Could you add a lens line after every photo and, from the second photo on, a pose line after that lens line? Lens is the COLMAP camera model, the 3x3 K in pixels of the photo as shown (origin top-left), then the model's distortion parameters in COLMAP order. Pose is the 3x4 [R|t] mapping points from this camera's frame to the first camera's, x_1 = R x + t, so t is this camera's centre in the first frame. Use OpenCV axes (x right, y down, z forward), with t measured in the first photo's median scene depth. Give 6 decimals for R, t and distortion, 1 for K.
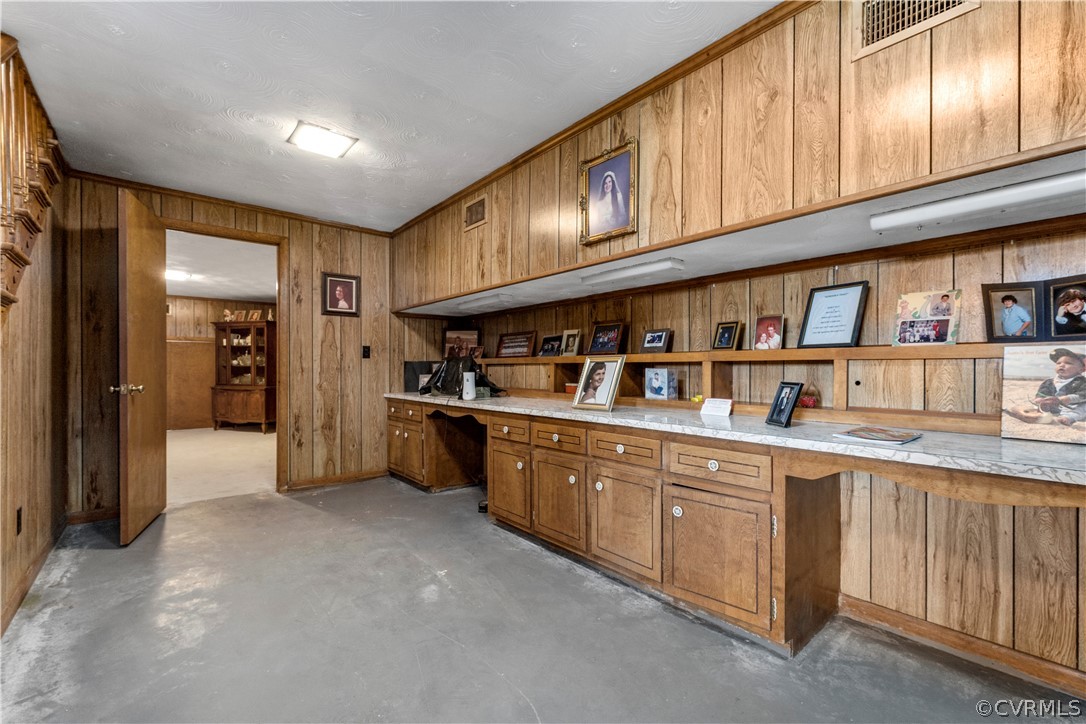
lens RADIAL K [[474.1, 0, 548.3], [0, 474.1, 368.4], [0, 0, 1]] dist [-0.002401, 0.000058]
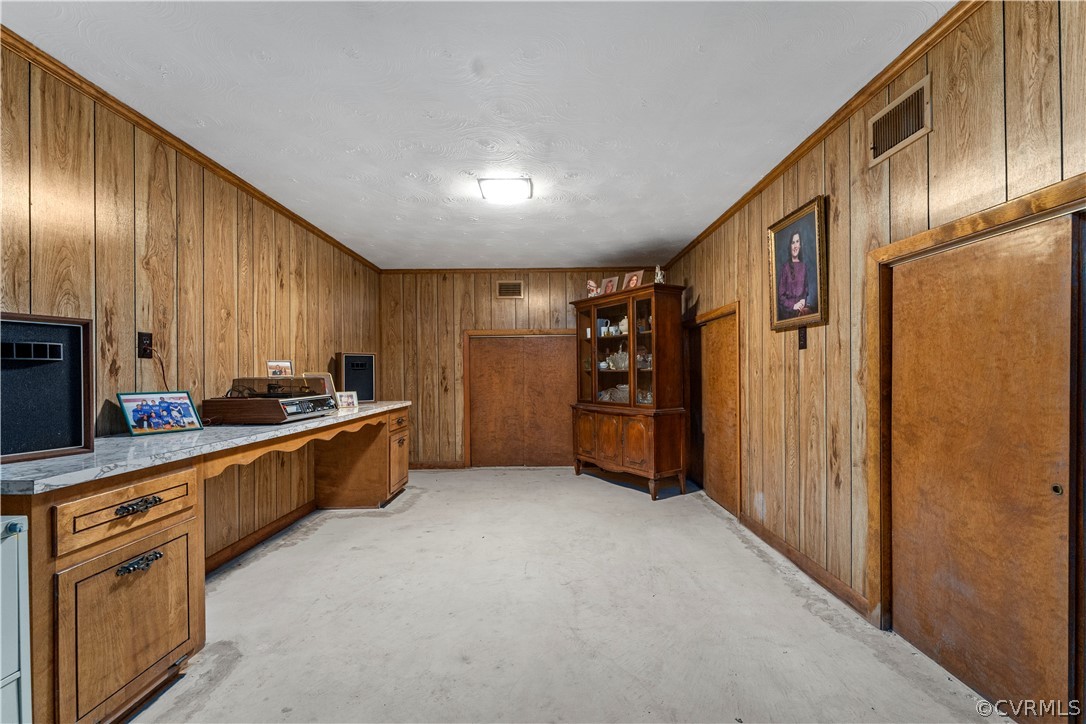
lens RADIAL K [[474.1, 0, 543.8], [0, 474.1, 370.1], [0, 0, 1]] dist [-0.002401, 0.000058]
pose [[0.773673, -0.011367, -0.633483, -0.342276], [0.009949, 0.999934, -0.005792, -0.004147], [0.633507, -0.001822, 0.773735, 0.491265]]
